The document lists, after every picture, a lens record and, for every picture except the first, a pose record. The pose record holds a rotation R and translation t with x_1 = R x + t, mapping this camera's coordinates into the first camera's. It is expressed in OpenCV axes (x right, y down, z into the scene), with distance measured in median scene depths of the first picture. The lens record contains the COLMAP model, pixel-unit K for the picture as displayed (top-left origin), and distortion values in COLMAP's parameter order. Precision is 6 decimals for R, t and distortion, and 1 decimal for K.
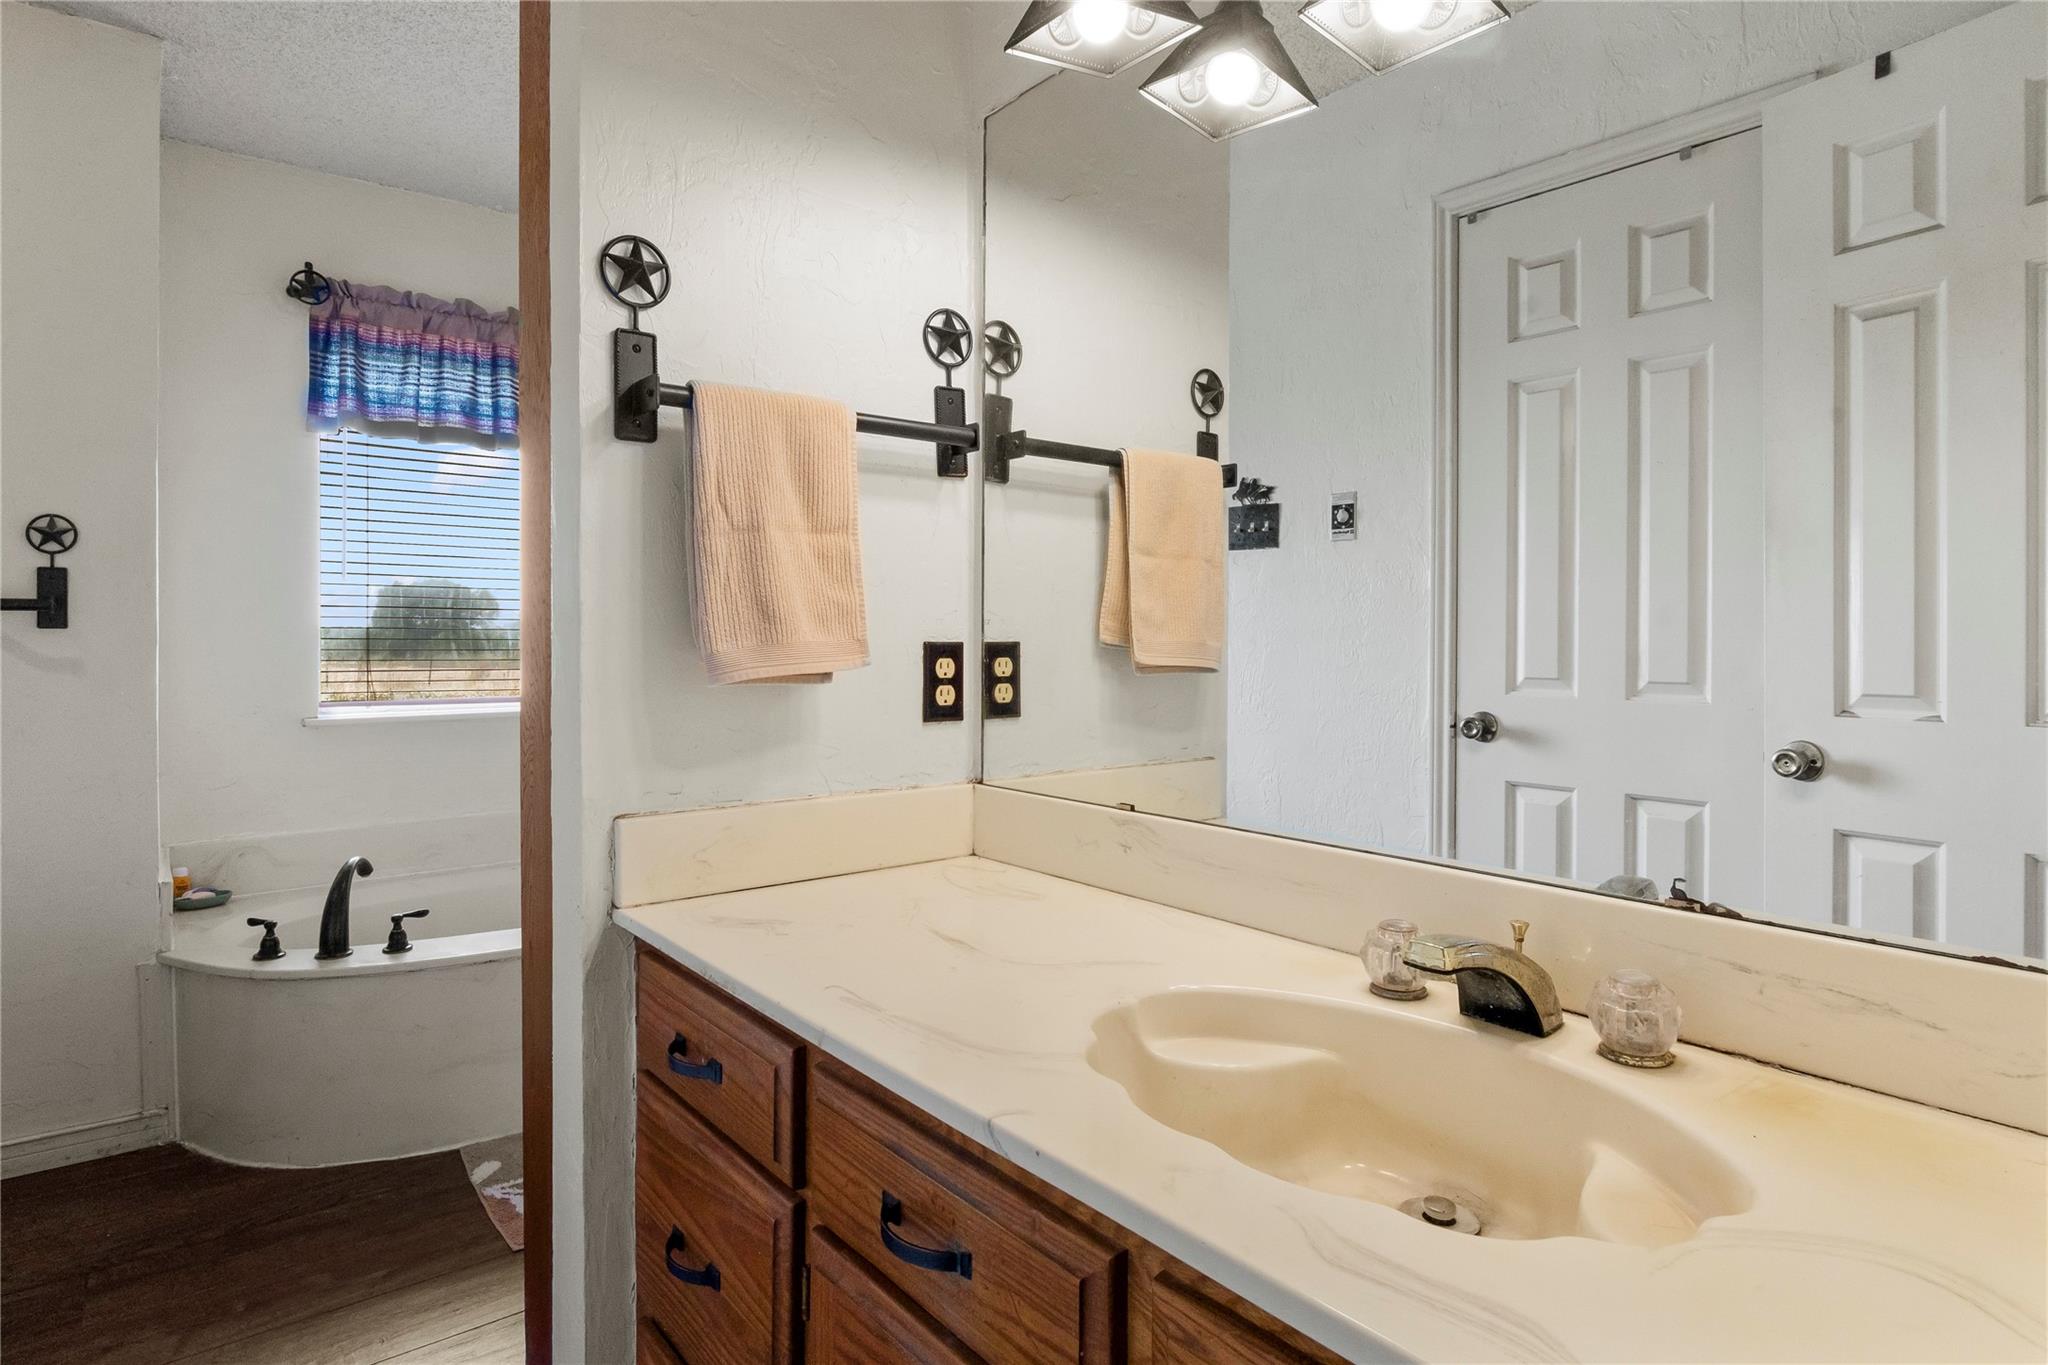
lens RADIAL K [[1136.6, 0, 1052.7], [0, 1136.6, 632.9], [0, 0, 1]] dist [-0.000509, 0.000415]
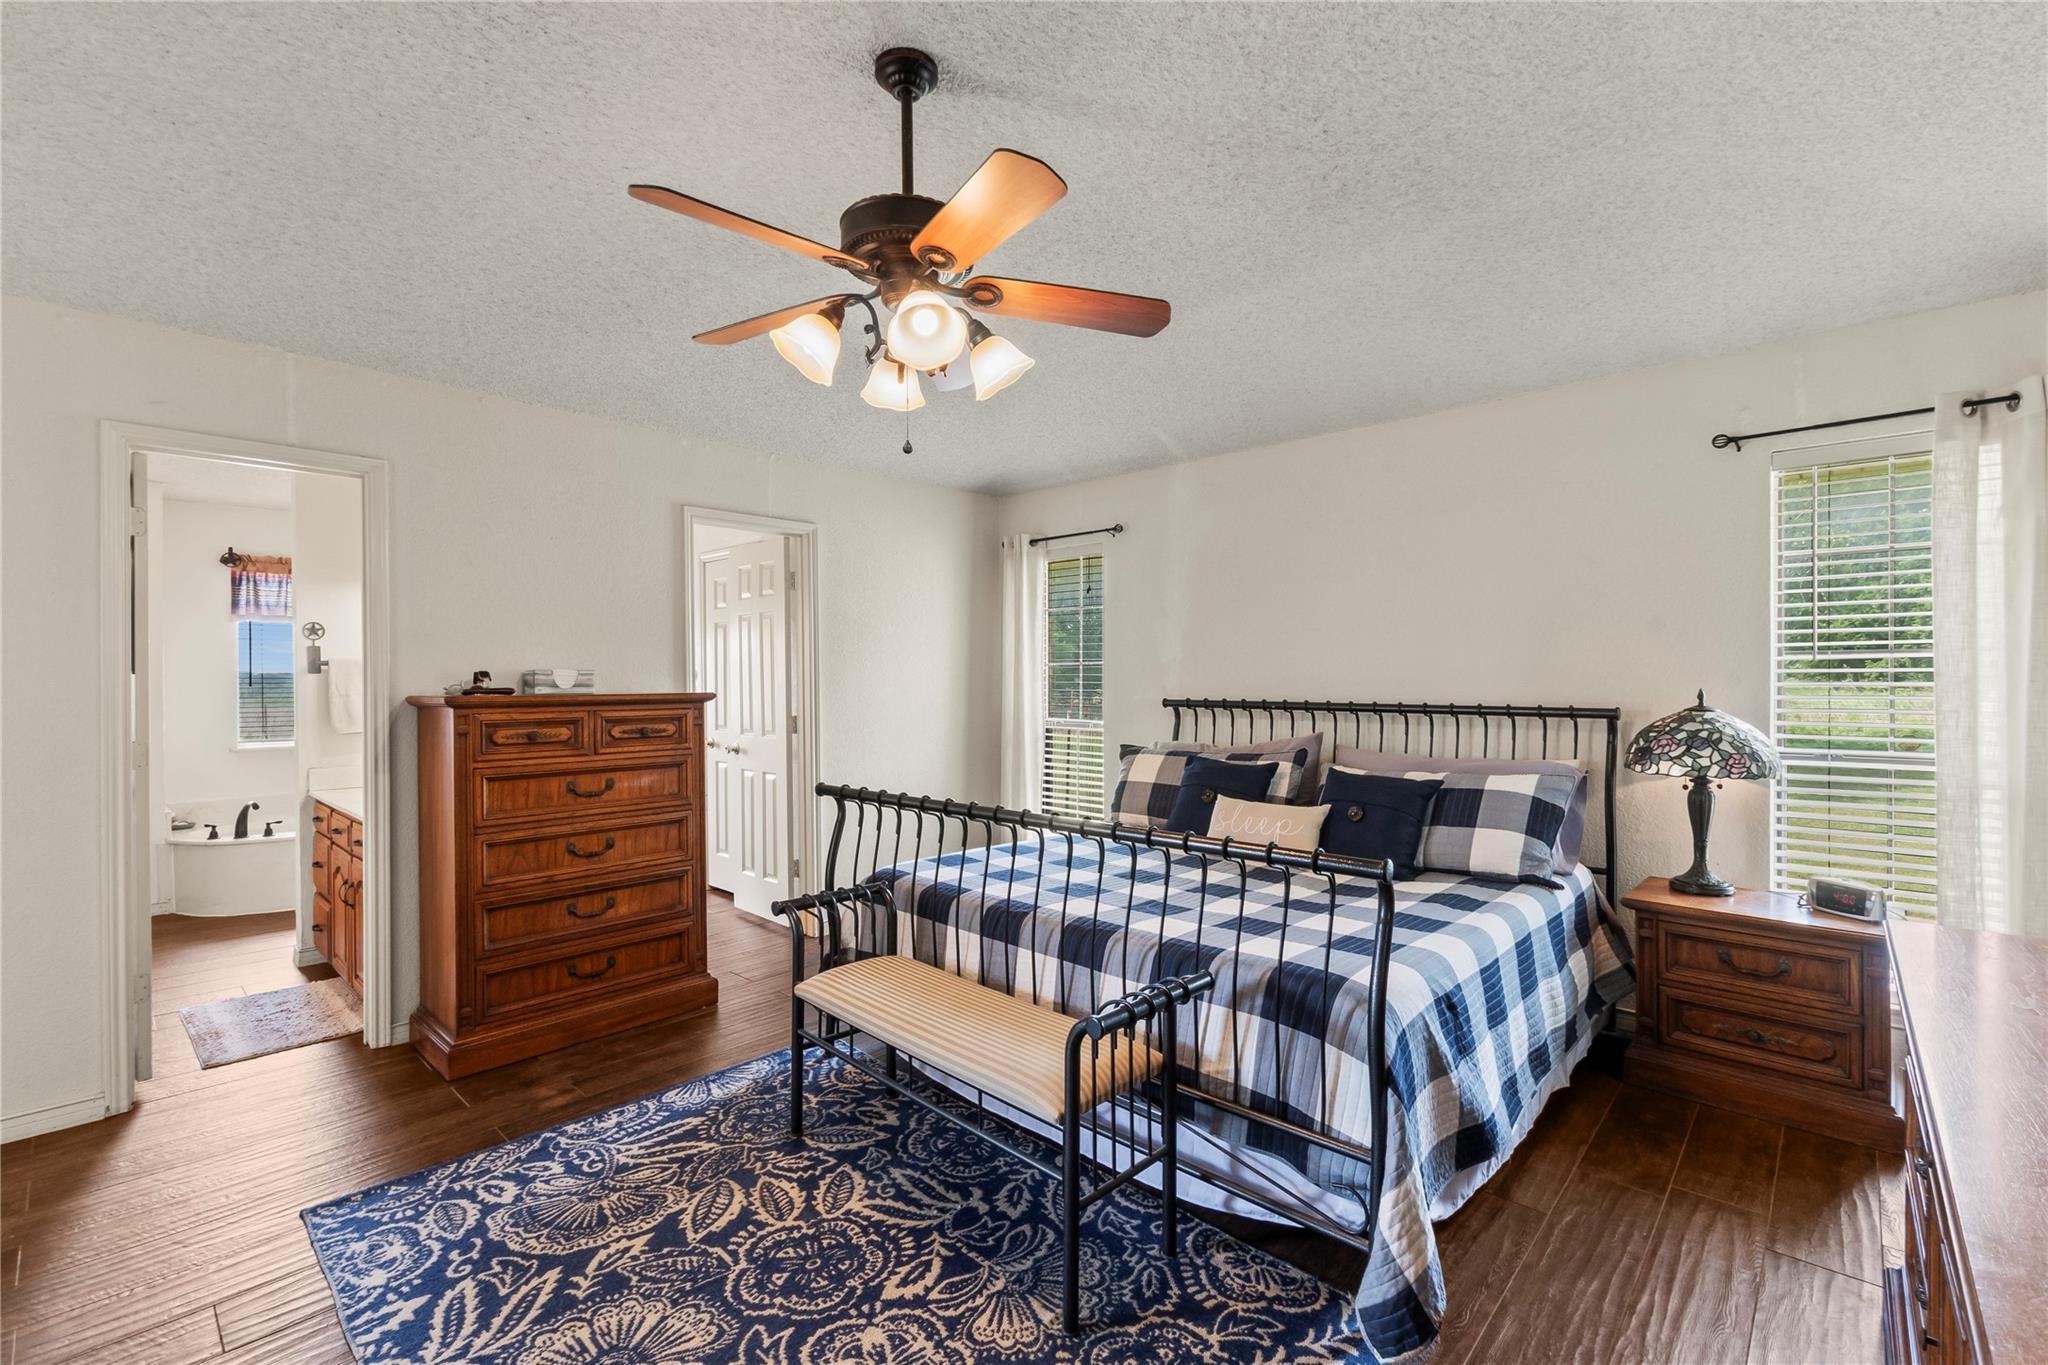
lens RADIAL K [[879.2, 0, 1019.4], [0, 879.2, 683.2], [0, 0, 1]] dist [-0.001174, -0.000171]
pose [[0.990265, -0.006563, 0.139043, 1.684974], [0.006060, 0.999973, 0.004042, -0.136152], [-0.139066, -0.003160, 0.990278, -2.442995]]
